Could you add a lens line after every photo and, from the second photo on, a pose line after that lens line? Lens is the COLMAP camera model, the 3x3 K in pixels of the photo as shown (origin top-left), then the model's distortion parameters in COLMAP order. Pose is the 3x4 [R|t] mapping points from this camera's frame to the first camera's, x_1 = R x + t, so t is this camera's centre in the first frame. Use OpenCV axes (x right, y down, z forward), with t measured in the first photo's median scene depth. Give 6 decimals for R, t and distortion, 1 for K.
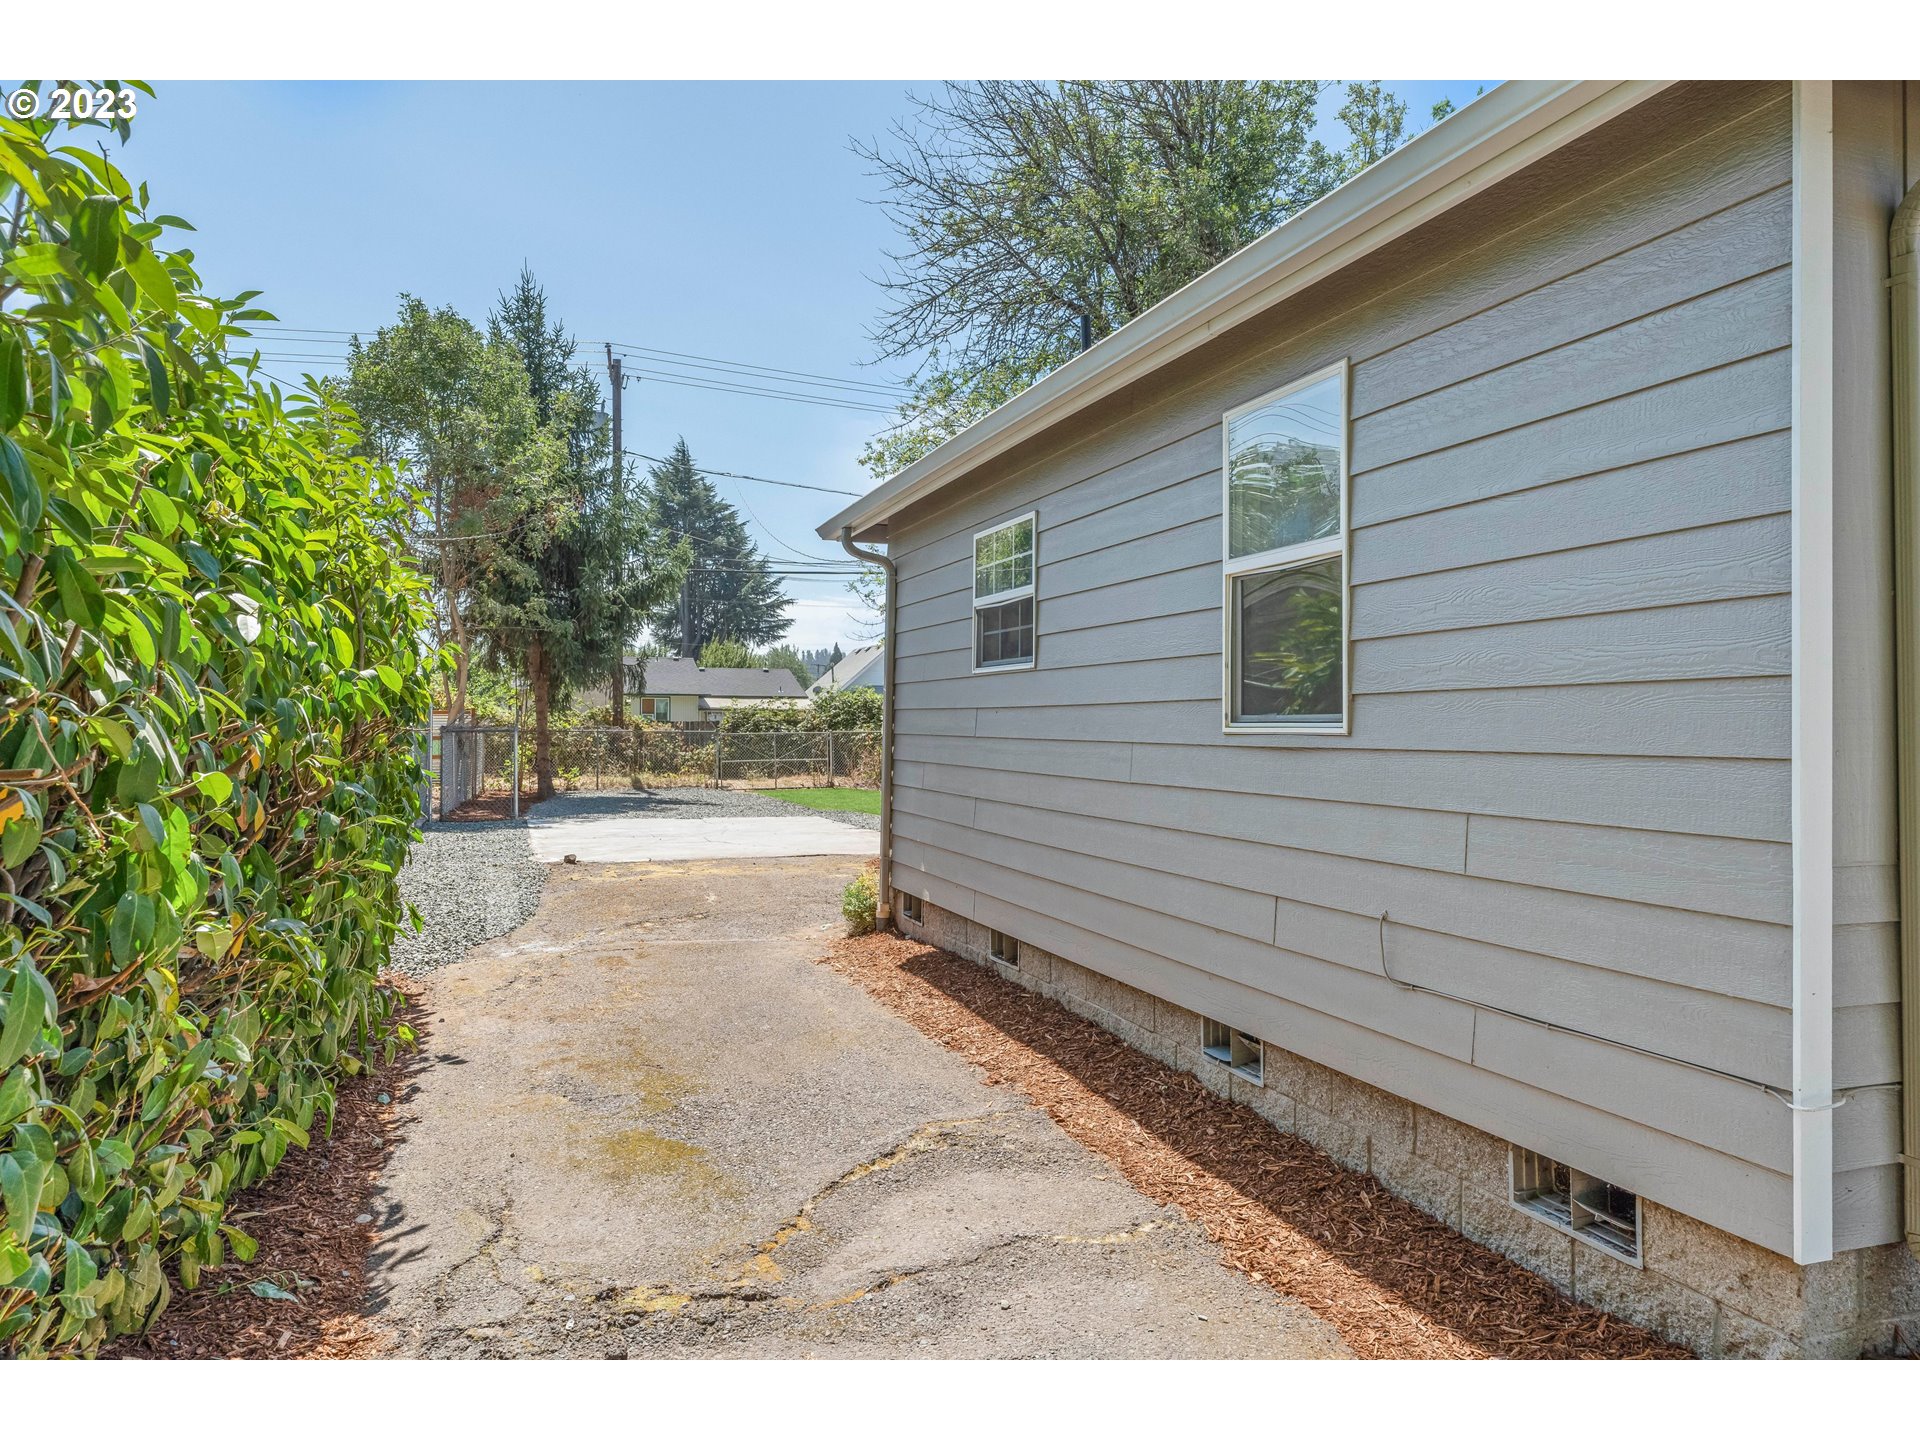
lens RADIAL K [[1293.9, 0, 949.9], [0, 1293.9, 725.4], [0, 0, 1]] dist [-0.001305, 0.002166]
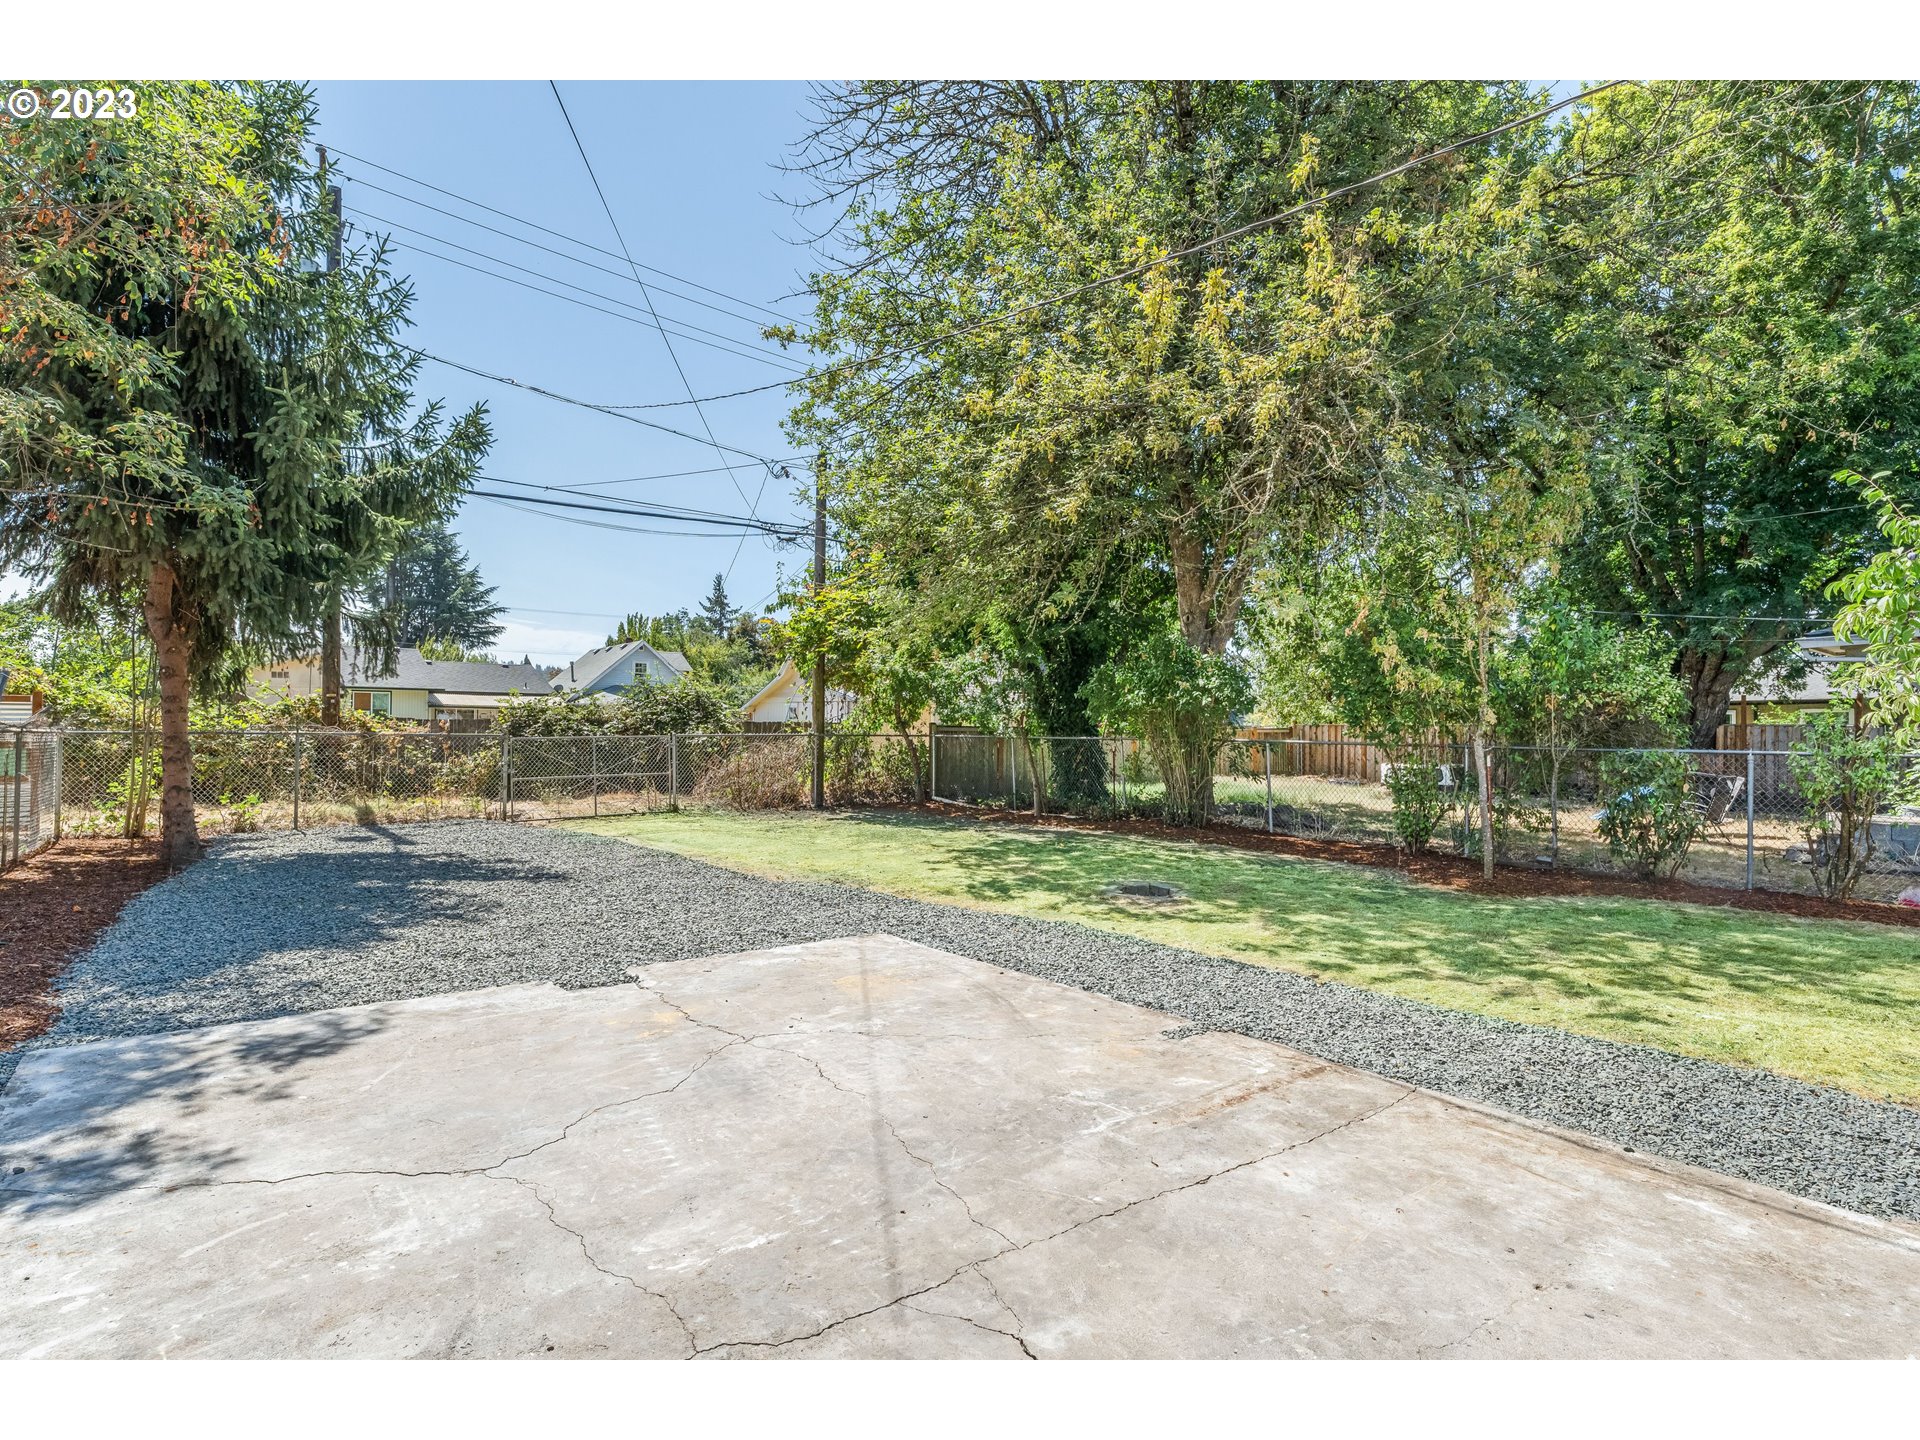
lens RADIAL K [[967.7, 0, 960.0], [0, 967.7, 720.0], [0, 0, 1]] dist [-0.000110, -0.000146]
pose [[0.942232, 0.009097, 0.334838, -0.122801], [-0.006577, 0.999941, -0.008658, 0.000043], [-0.334897, 0.005955, 0.942236, 0.437942]]
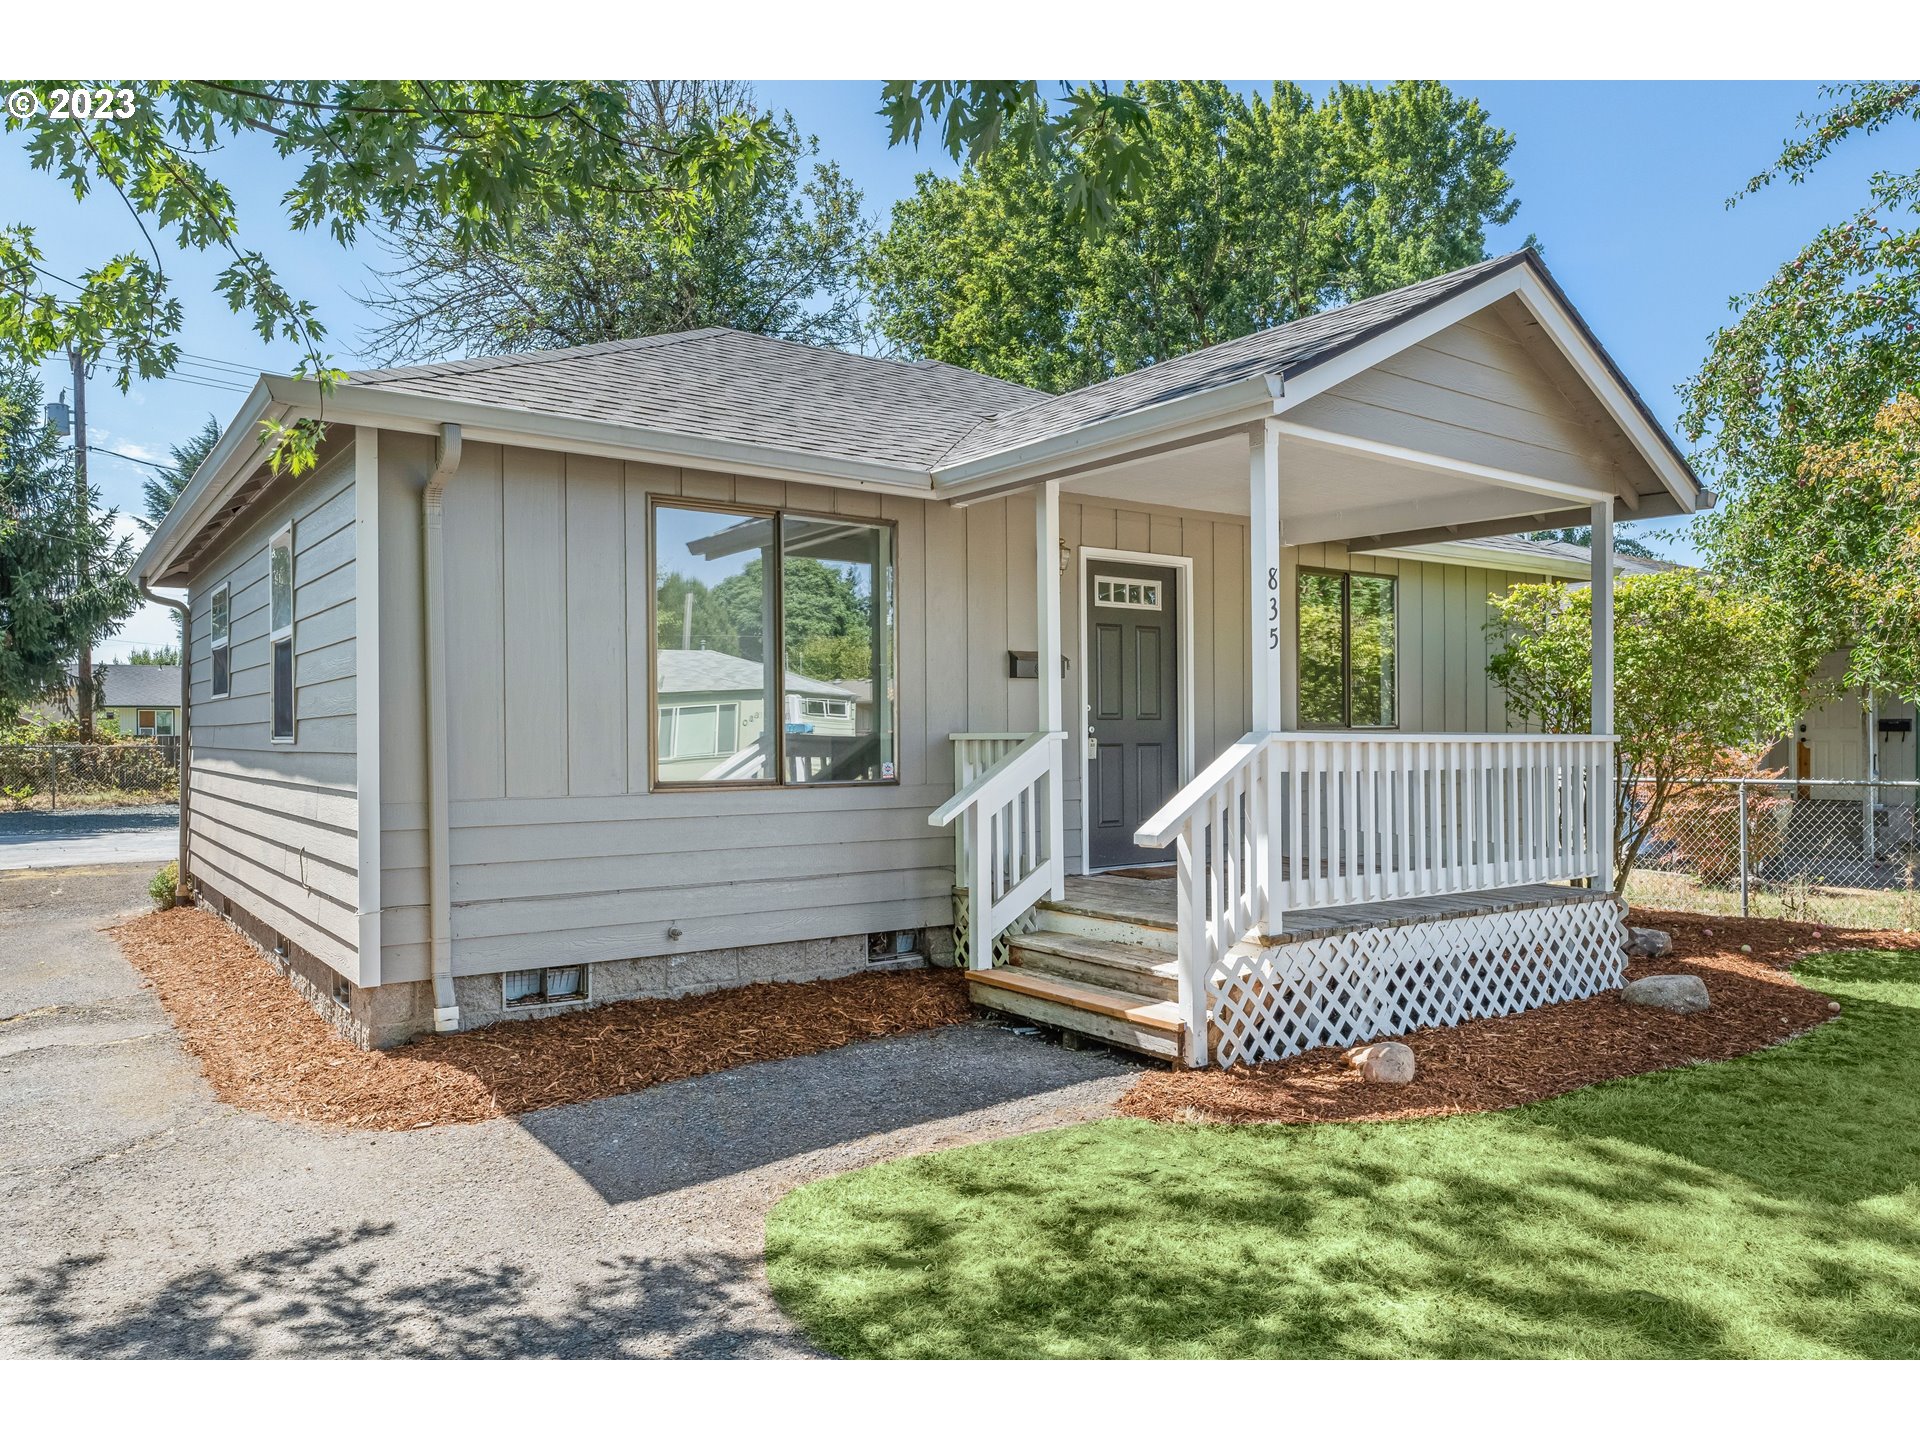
lens RADIAL K [[1293.9, 0, 949.9], [0, 1293.9, 725.4], [0, 0, 1]] dist [-0.001305, 0.002166]
pose [[0.953171, -0.018134, 0.301887, 0.062927], [0.018733, 0.999824, 0.000912, -0.000247], [-0.301851, 0.004786, 0.953343, -0.088509]]
